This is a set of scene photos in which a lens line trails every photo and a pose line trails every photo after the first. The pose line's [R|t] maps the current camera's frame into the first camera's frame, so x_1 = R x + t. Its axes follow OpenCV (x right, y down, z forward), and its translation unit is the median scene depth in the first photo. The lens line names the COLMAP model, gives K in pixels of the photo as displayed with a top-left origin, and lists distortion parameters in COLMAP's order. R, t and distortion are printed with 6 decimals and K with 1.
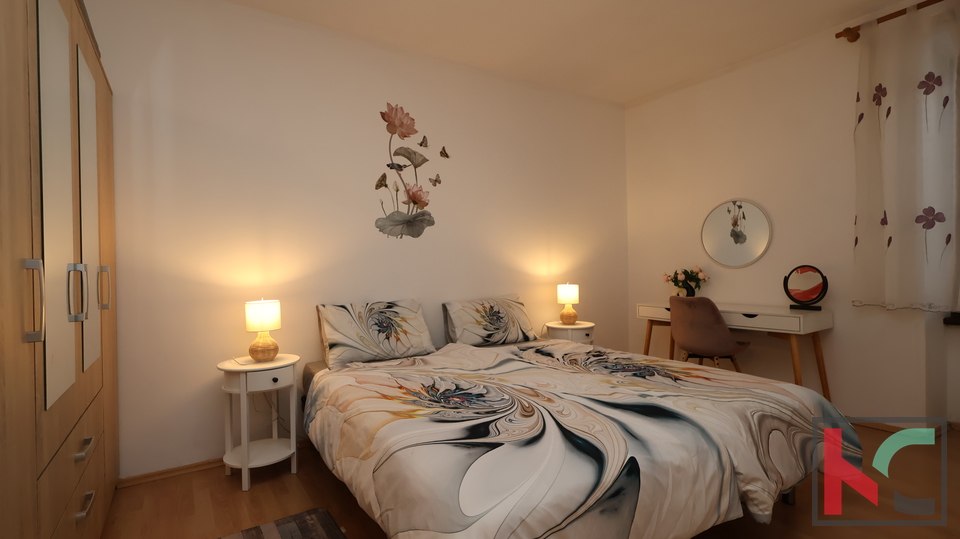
lens RADIAL K [[442.6, 0, 449.5], [0, 442.6, 277.5], [0, 0, 1]] dist [-0.000962, -0.001055]
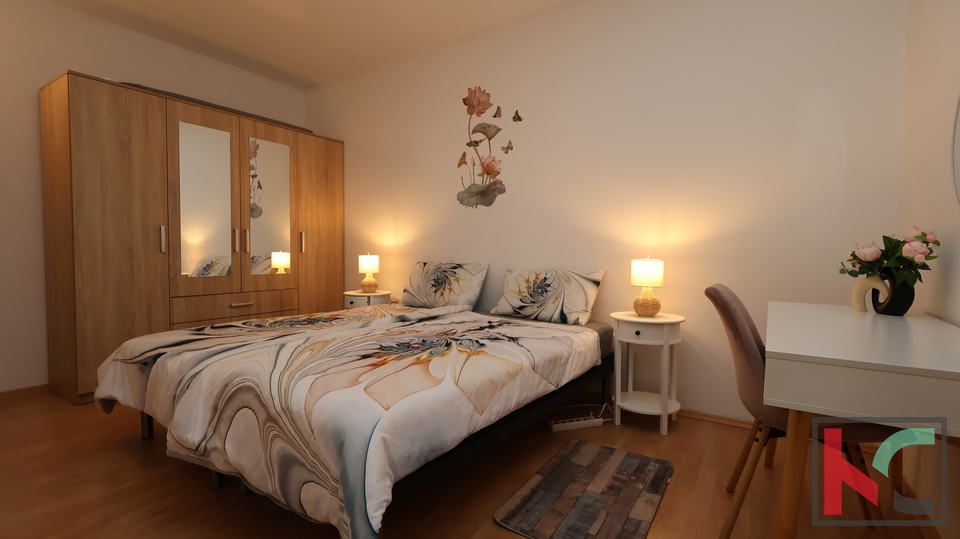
lens RADIAL K [[442.6, 0, 474.3], [0, 442.6, 267.7], [0, 0, 1]] dist [-0.000962, -0.001055]
pose [[0.404488, 0.077818, -0.911227, 0.911374], [-0.015541, 0.996814, 0.078228, -0.025064], [0.914411, -0.017481, 0.404409, 0.536719]]
